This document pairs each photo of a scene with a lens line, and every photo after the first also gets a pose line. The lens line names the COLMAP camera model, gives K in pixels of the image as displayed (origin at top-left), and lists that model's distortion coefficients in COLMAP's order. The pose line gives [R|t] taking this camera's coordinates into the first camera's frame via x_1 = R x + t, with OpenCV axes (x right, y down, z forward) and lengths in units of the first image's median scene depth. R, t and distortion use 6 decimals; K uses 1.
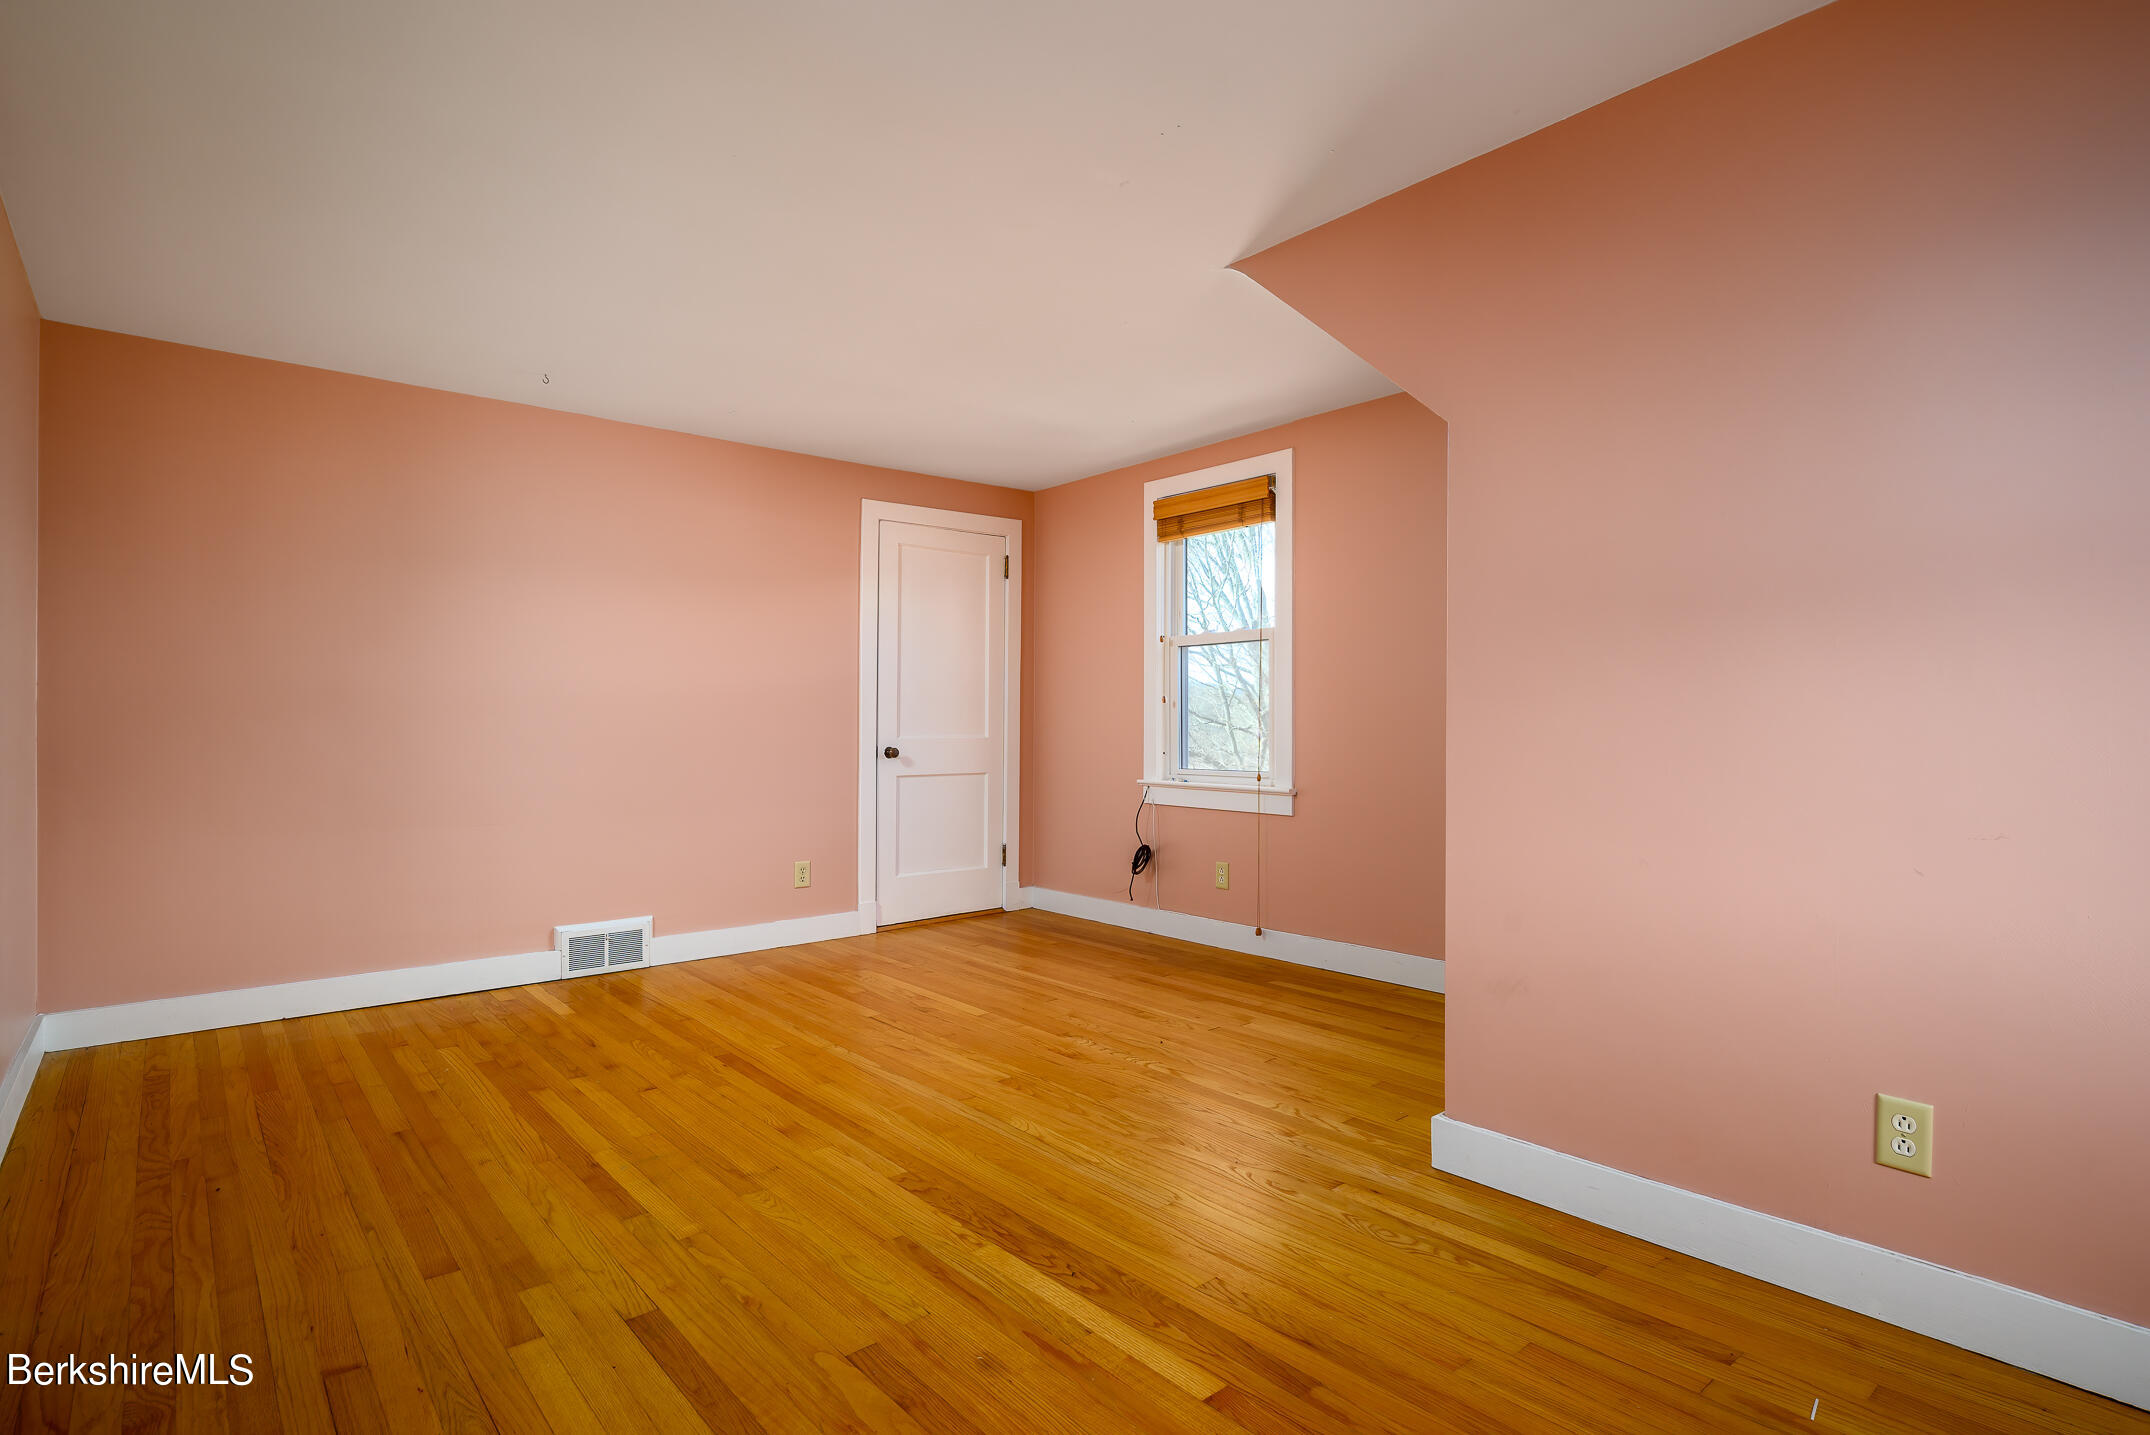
lens RADIAL K [[1094.4, 0, 1063.1], [0, 1094.4, 727.8], [0, 0, 1]] dist [0.005971, -0.000040]
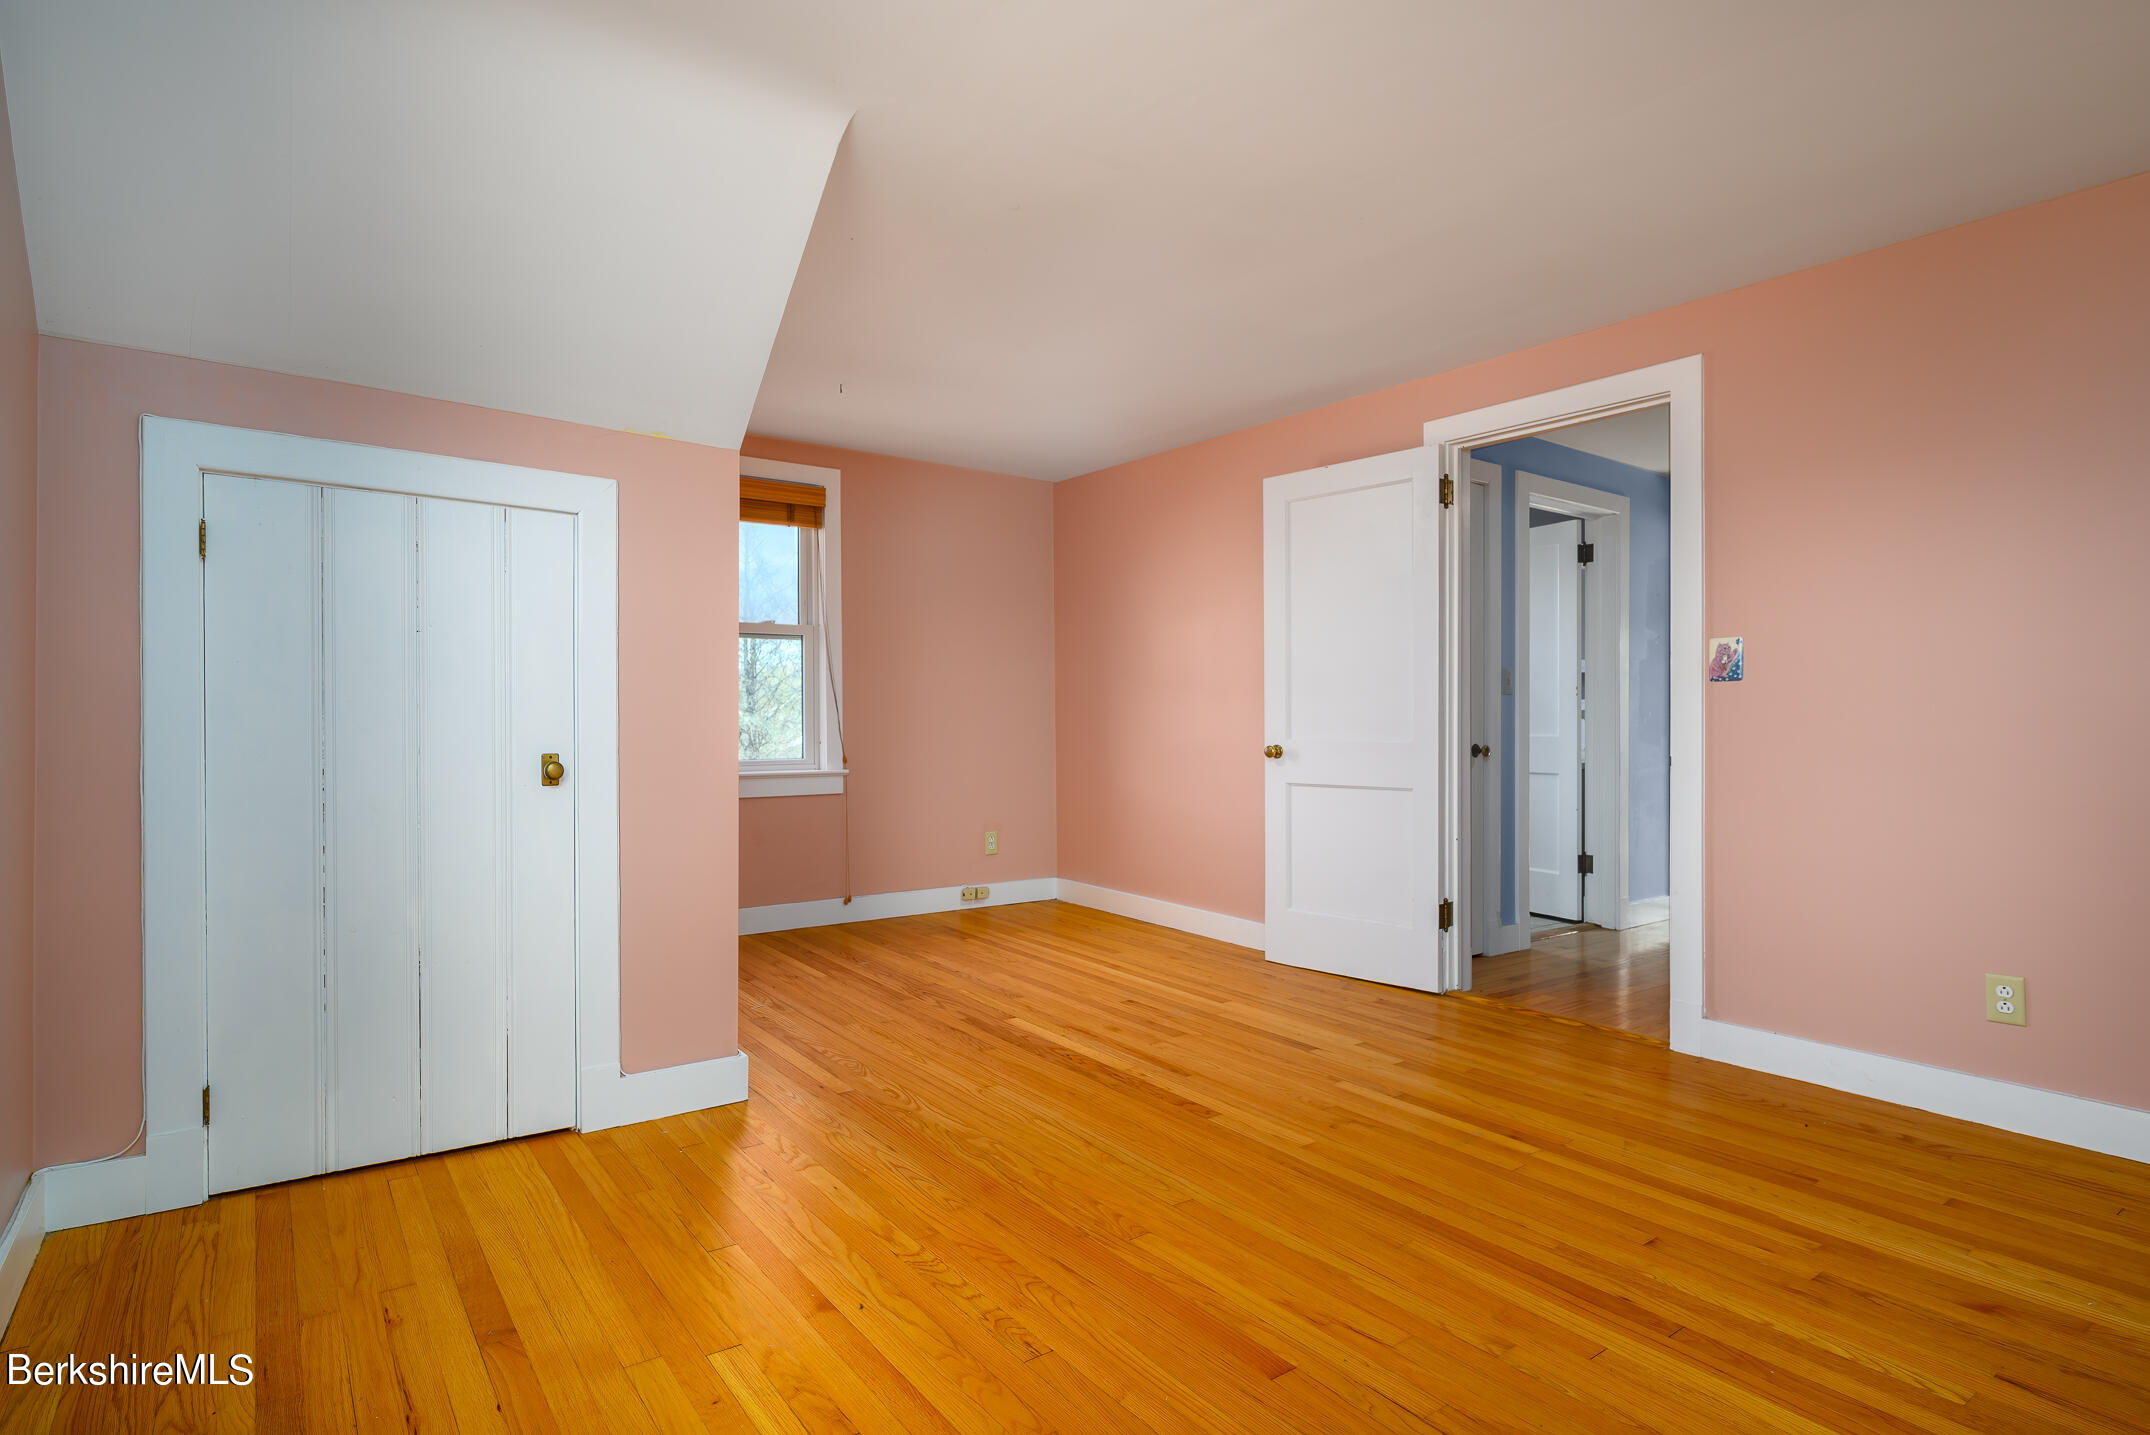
lens RADIAL K [[1094.4, 0, 1066.0], [0, 1094.4, 715.0], [0, 0, 1]] dist [0.005971, -0.000040]
pose [[-0.999067, -0.002858, 0.043083, -0.049019], [-0.002840, 0.999996, 0.000482, -0.005548], [-0.043084, 0.000359, -0.999071, 2.315025]]
